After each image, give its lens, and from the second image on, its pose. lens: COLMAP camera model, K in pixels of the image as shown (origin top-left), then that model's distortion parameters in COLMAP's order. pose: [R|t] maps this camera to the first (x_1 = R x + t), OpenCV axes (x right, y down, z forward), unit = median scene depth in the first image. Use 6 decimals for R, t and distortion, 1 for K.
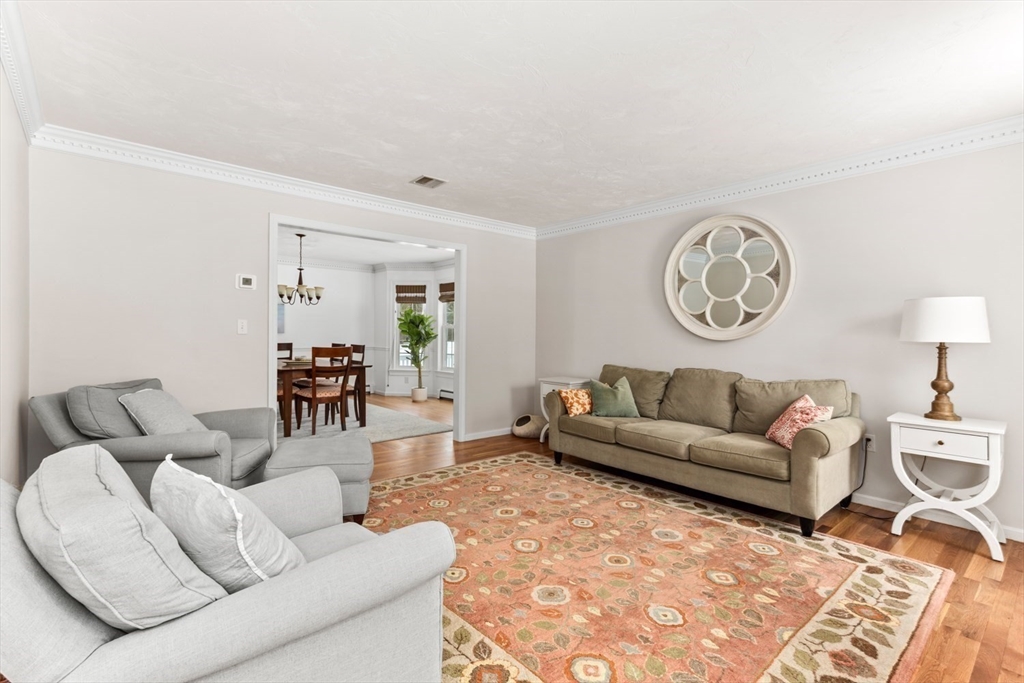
lens RADIAL K [[486.2, 0, 512.4], [0, 486.2, 335.8], [0, 0, 1]] dist [-0.003248, -0.000348]
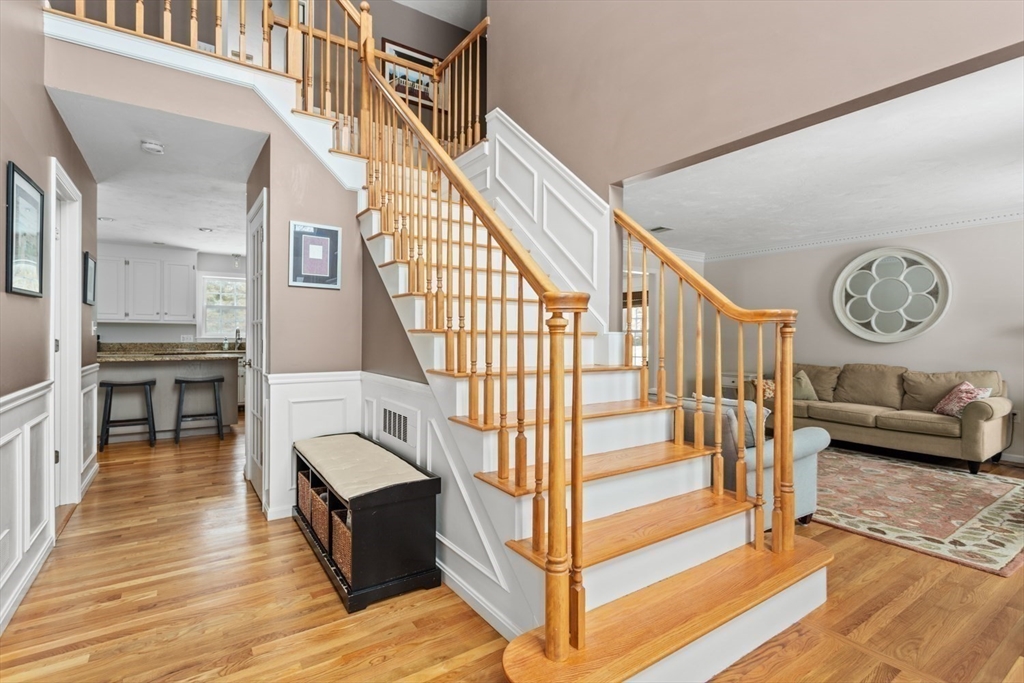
lens RADIAL K [[486.2, 0, 516.7], [0, 486.2, 342.3], [0, 0, 1]] dist [-0.003248, -0.000348]
pose [[0.992019, -0.003892, -0.126029, -0.478574], [0.004782, 0.999966, 0.006765, -0.006564], [0.125998, -0.007313, 0.992003, -0.520611]]
